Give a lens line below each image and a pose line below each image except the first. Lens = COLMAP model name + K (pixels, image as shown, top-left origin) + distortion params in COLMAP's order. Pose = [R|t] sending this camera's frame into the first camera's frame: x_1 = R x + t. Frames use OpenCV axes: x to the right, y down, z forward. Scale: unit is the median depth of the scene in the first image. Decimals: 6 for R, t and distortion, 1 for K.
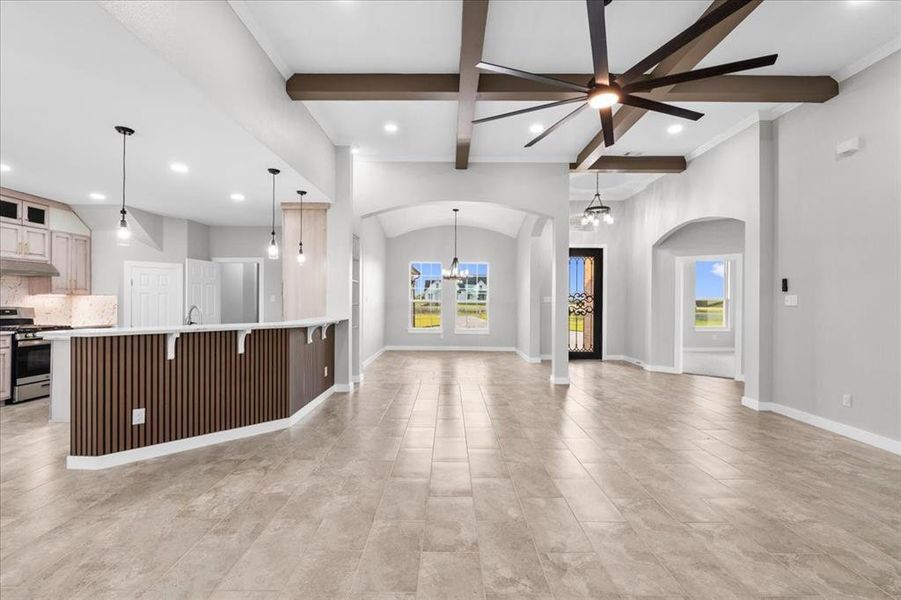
lens RADIAL K [[401.6, 0, 449.5], [0, 401.6, 300.5], [0, 0, 1]] dist [-0.002173, 0.000071]
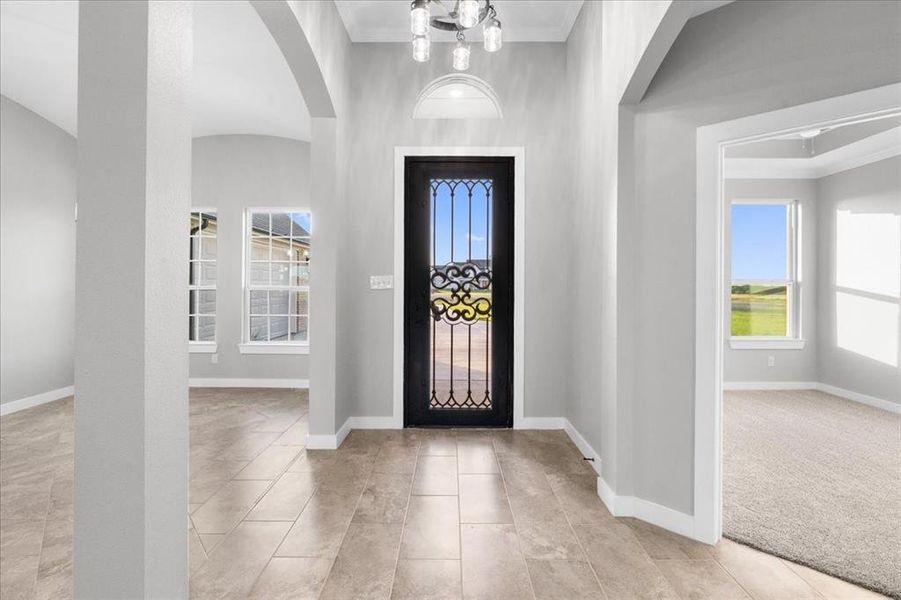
lens RADIAL K [[410.2, 0, 450.2], [0, 410.2, 288.2], [0, 0, 1]] dist [-0.001013, 0.000267]
pose [[0.999979, -0.003490, -0.005512, 0.379958], [0.003510, 0.999988, 0.003533, 0.002698], [0.005499, -0.003552, 0.999979, 0.691184]]
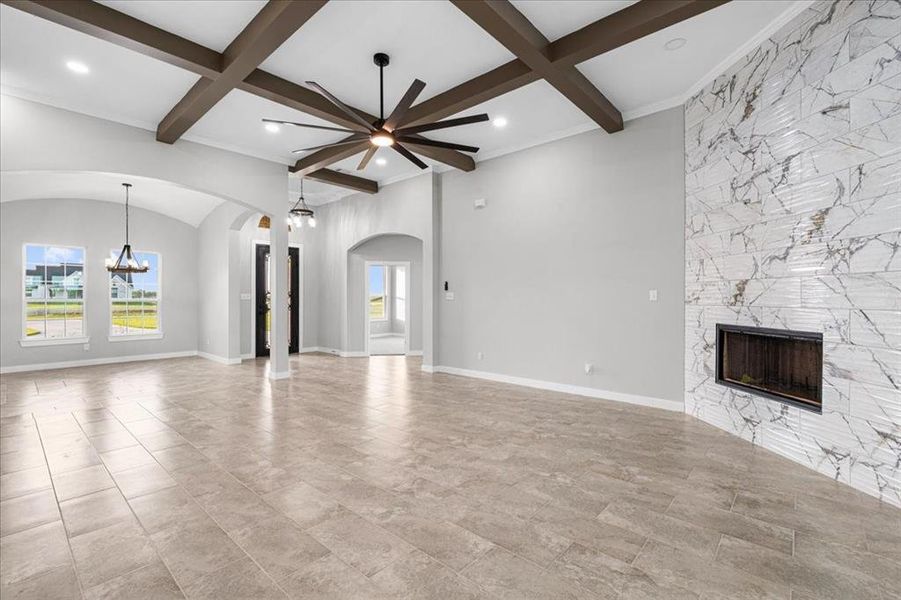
lens RADIAL K [[401.6, 0, 449.5], [0, 401.6, 300.5], [0, 0, 1]] dist [-0.002173, 0.000071]
pose [[0.665572, -0.014322, 0.746196, -0.173943], [0.007139, 0.999892, 0.012823, -0.002280], [-0.746299, -0.003208, 0.665603, -0.005031]]
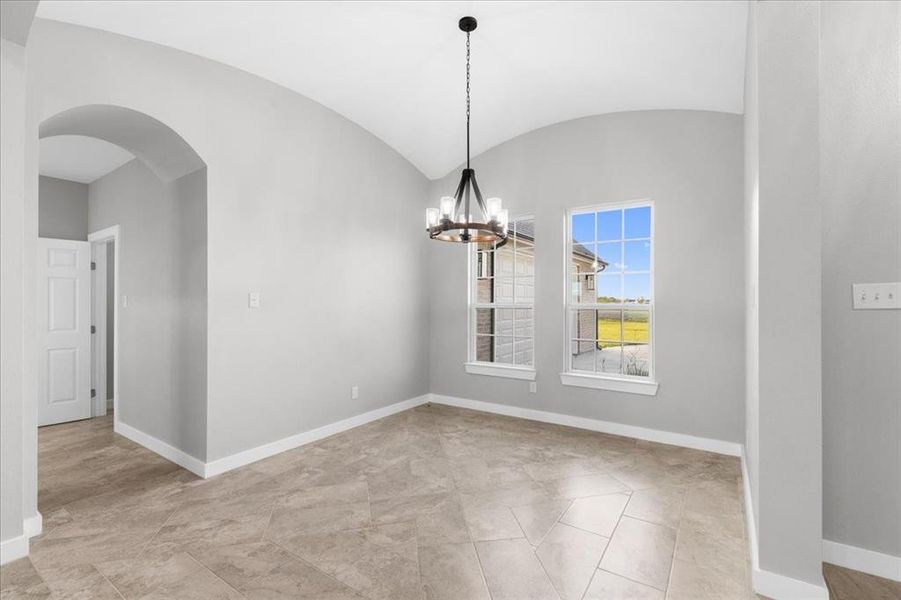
lens RADIAL K [[401.6, 0, 449.5], [0, 401.6, 300.5], [0, 0, 1]] dist [-0.002173, 0.000071]
pose [[0.827169, -0.011360, -0.561839, 0.207452], [0.004663, 0.999900, -0.013353, 0.002832], [0.561935, 0.008425, 0.827139, 0.824873]]
